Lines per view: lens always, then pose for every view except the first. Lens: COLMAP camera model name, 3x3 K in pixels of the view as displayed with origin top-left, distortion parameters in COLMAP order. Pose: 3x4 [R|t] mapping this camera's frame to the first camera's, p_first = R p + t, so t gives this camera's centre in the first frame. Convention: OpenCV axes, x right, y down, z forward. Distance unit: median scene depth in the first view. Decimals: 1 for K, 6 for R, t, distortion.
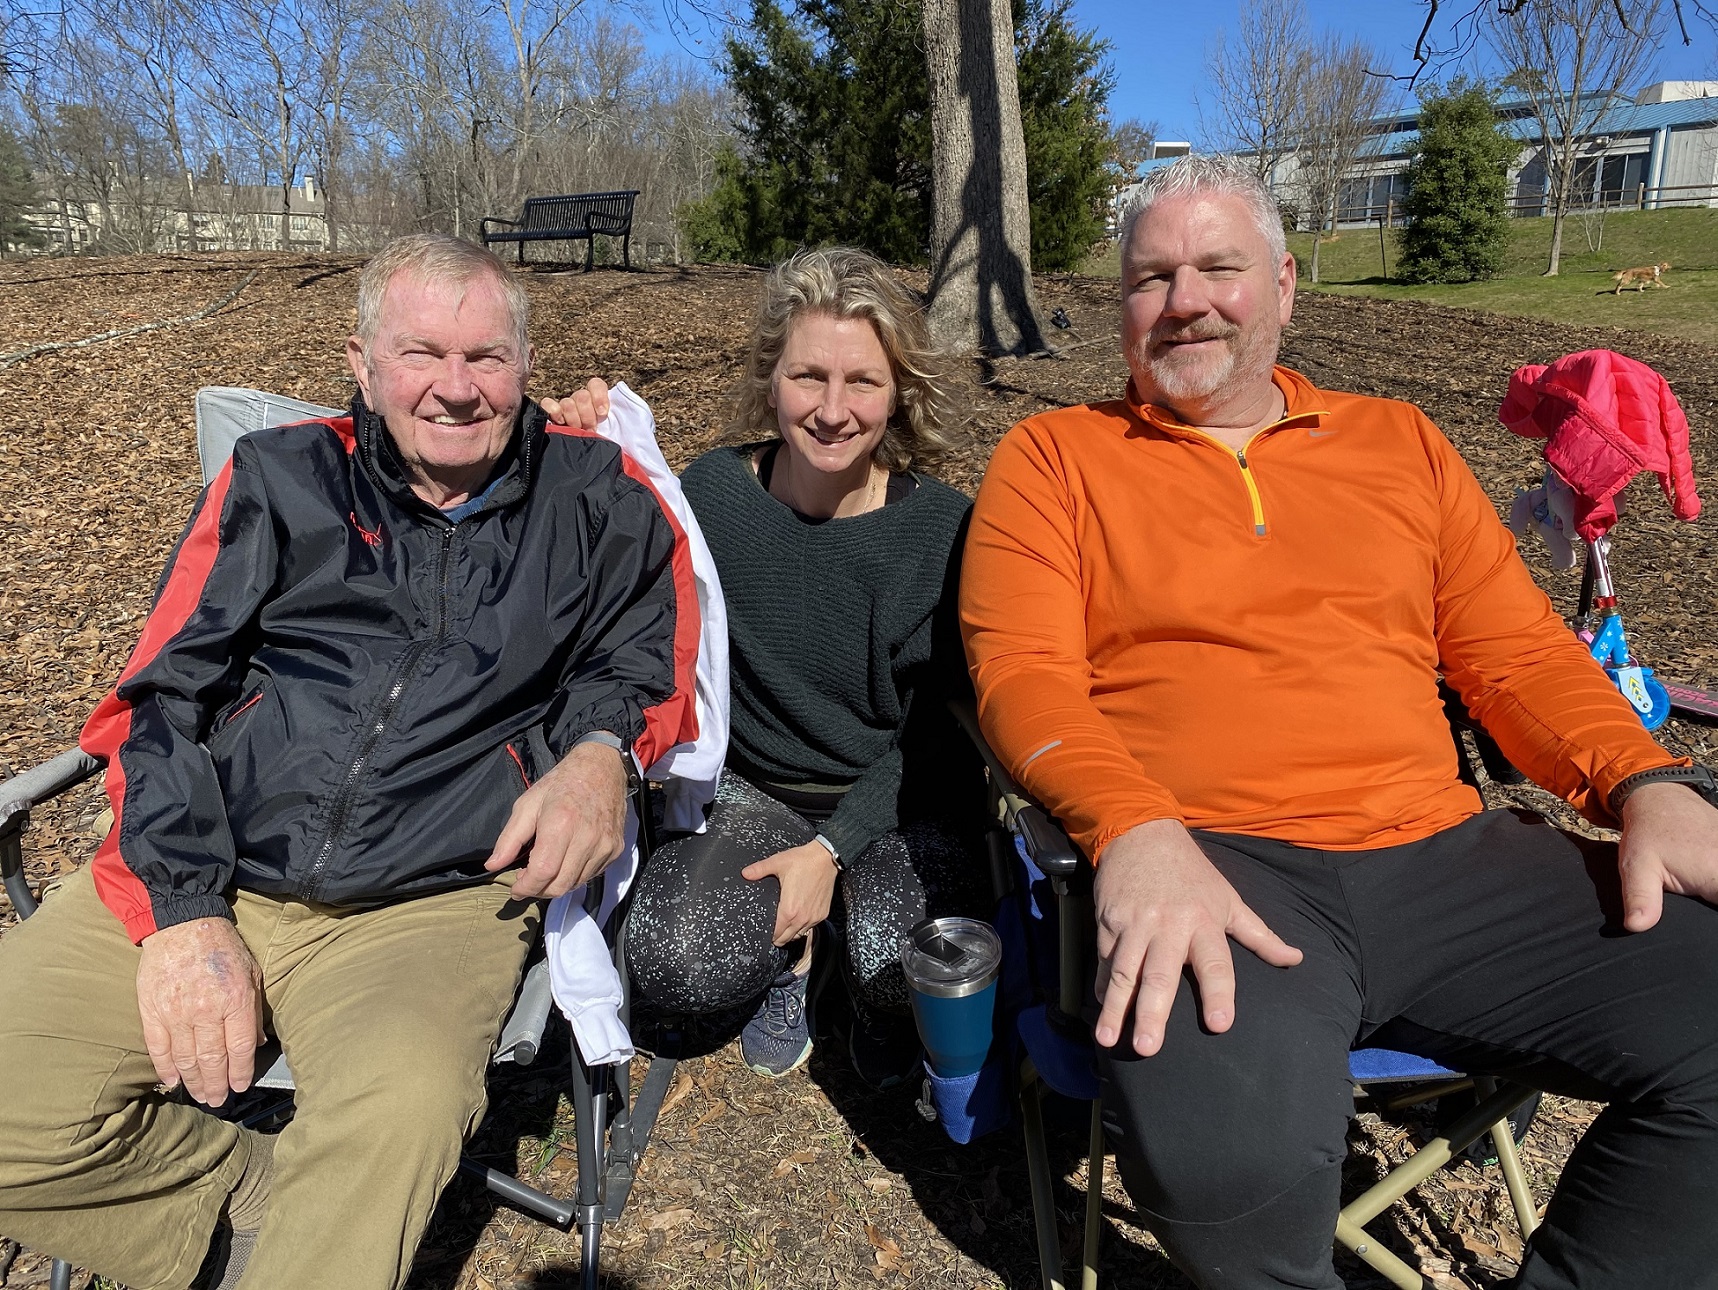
lens RADIAL K [[1313.9, 0, 845.4], [0, 1313.9, 632.6], [0, 0, 1]] dist [0.008489, -0.000177]
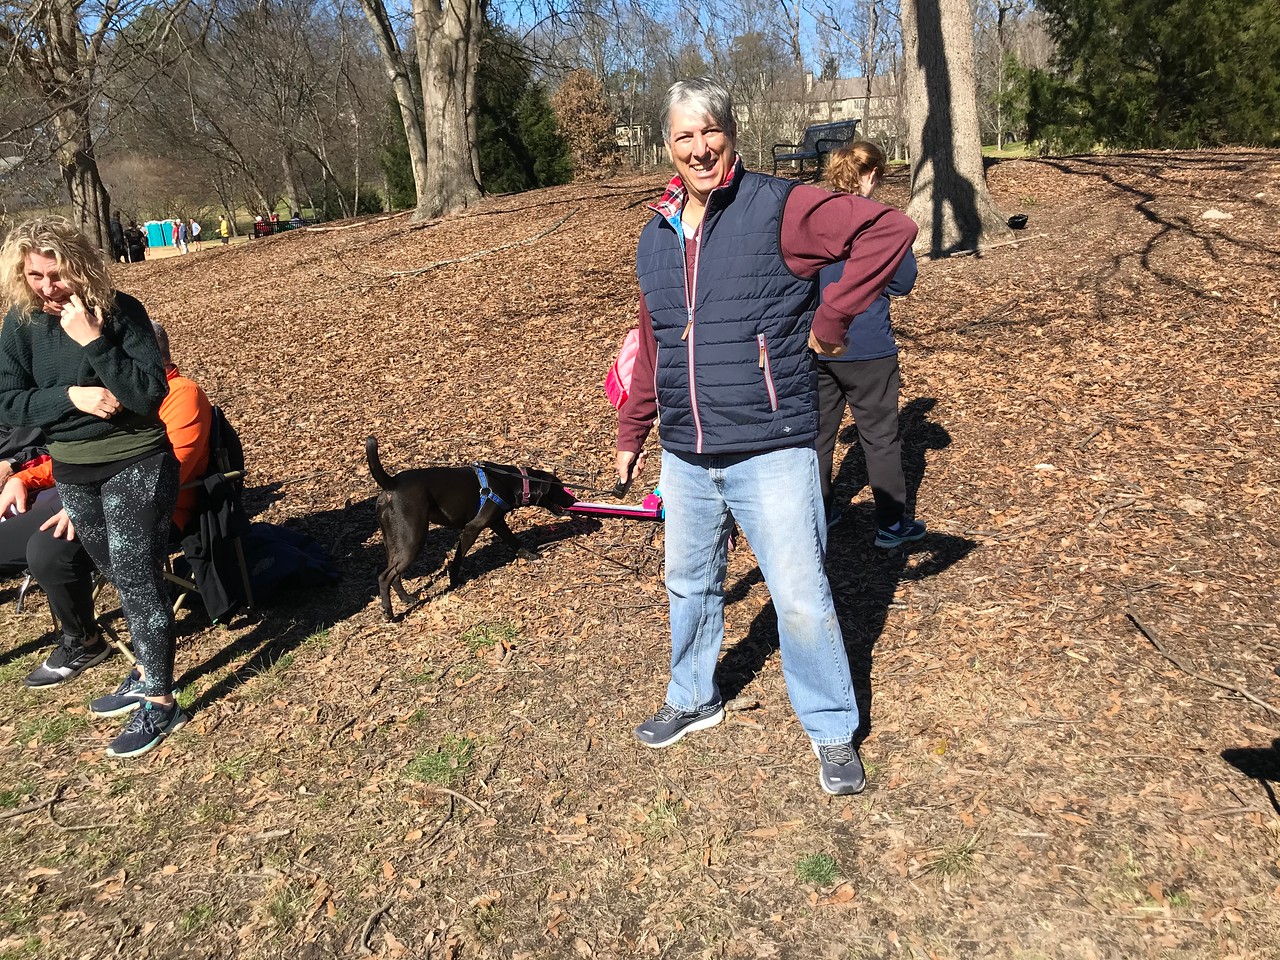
lens RADIAL K [[1043.8, 0, 629.6], [0, 1043.8, 479.5], [0, 0, 1]] dist [0.031694, -0.035240]
pose [[0.803777, 0.106547, -0.585312, 0.520199], [-0.070315, 0.993950, 0.084374, -0.043227], [0.590761, -0.026662, 0.806406, -0.085967]]
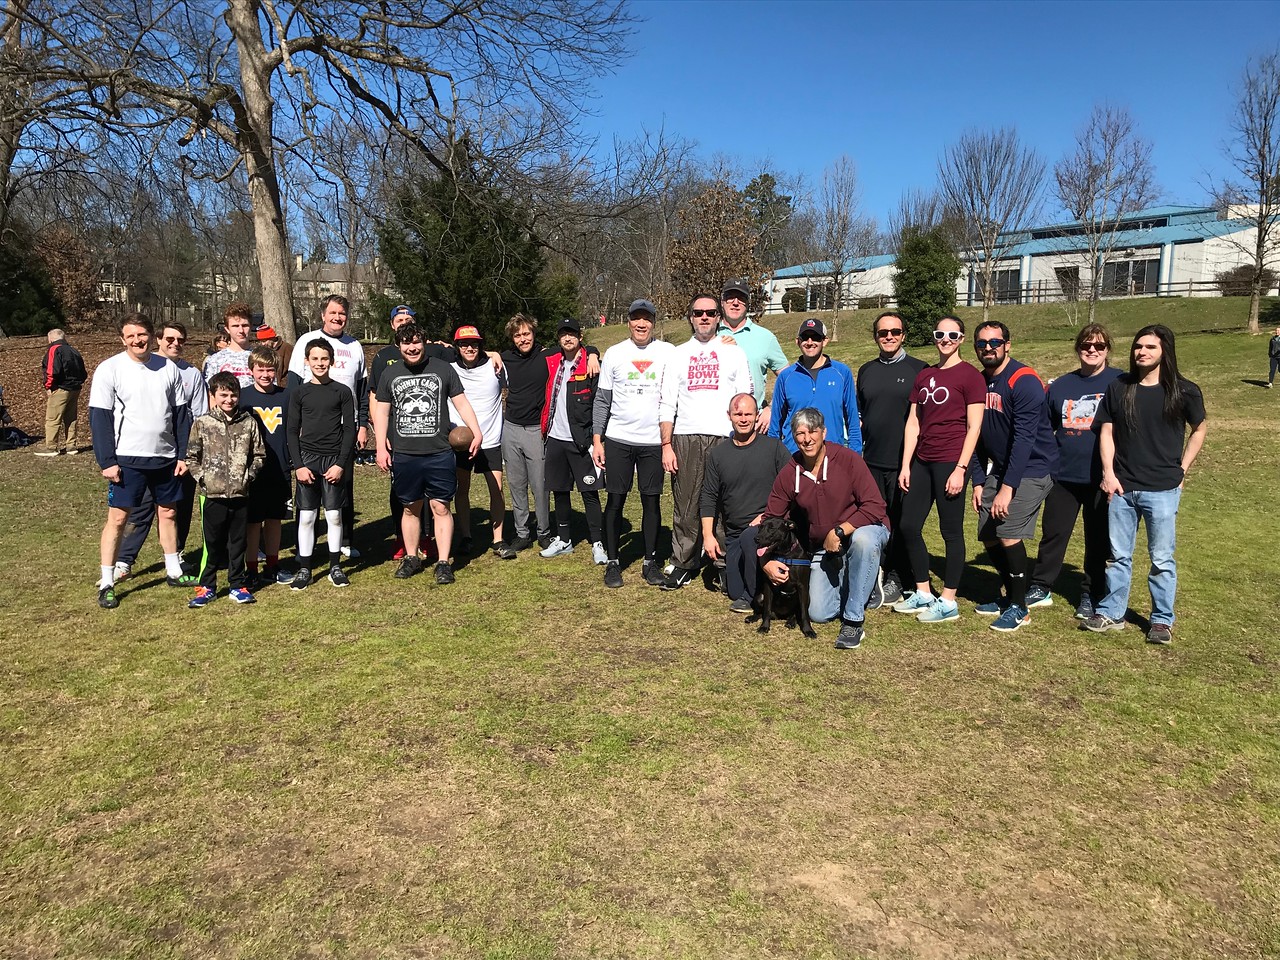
lens RADIAL K [[1043.8, 0, 637.1], [0, 1043.8, 485.6], [0, 0, 1]] dist [0.031694, -0.035240]
pose [[0.985475, 0.036613, -0.165827, 1.320913], [-0.053844, 0.993465, -0.100636, 0.222516], [0.161059, 0.108103, 0.981007, -1.233484]]
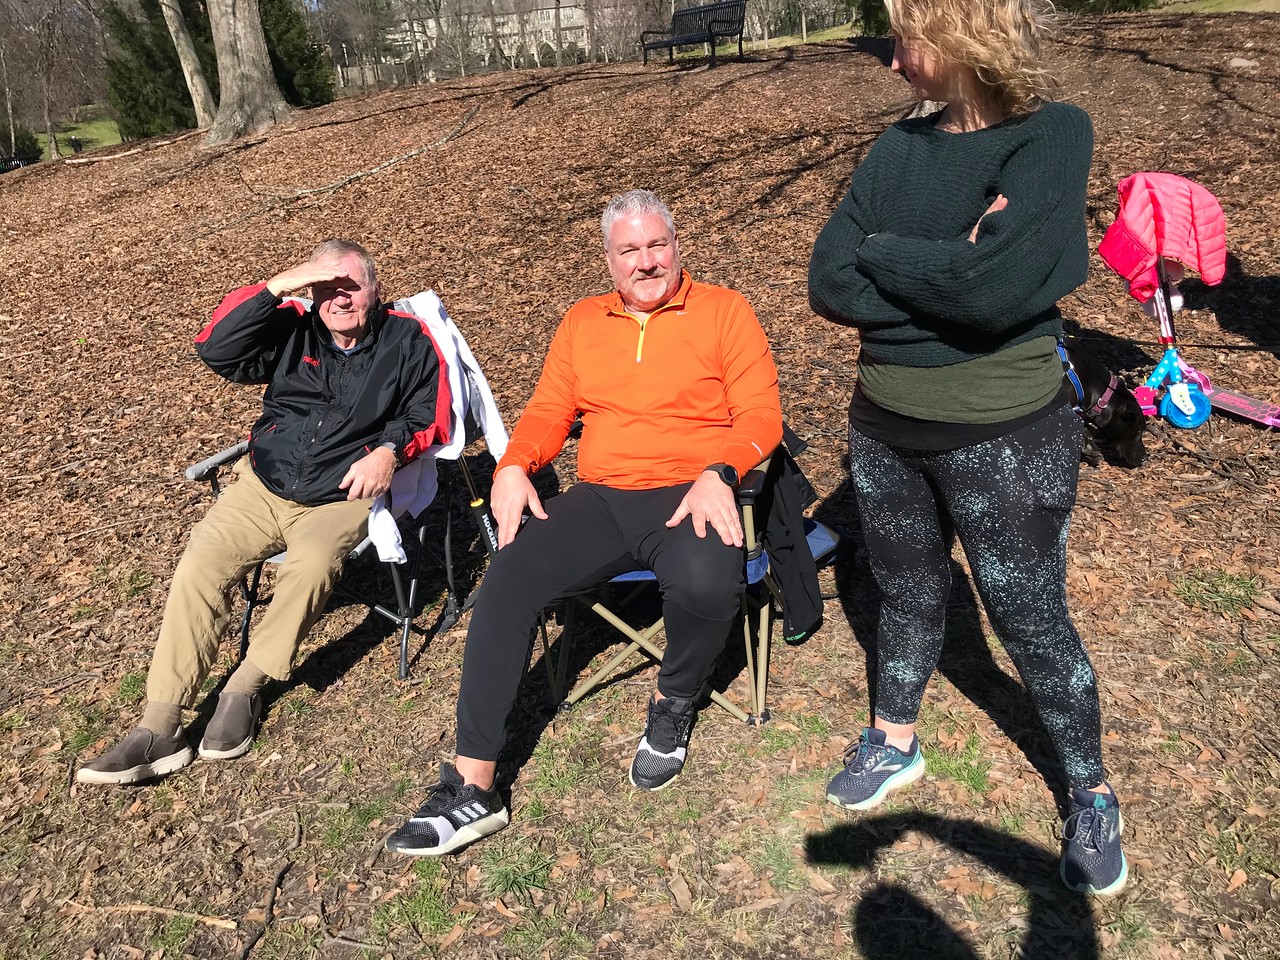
lens RADIAL K [[1043.8, 0, 622.3], [0, 1043.8, 479.2], [0, 0, 1]] dist [0.031694, -0.035240]
pose [[0.933946, 0.023313, -0.356654, 0.160035], [0.031457, 0.988637, 0.146997, -0.022908], [0.356028, -0.148506, 0.922600, -0.125539]]
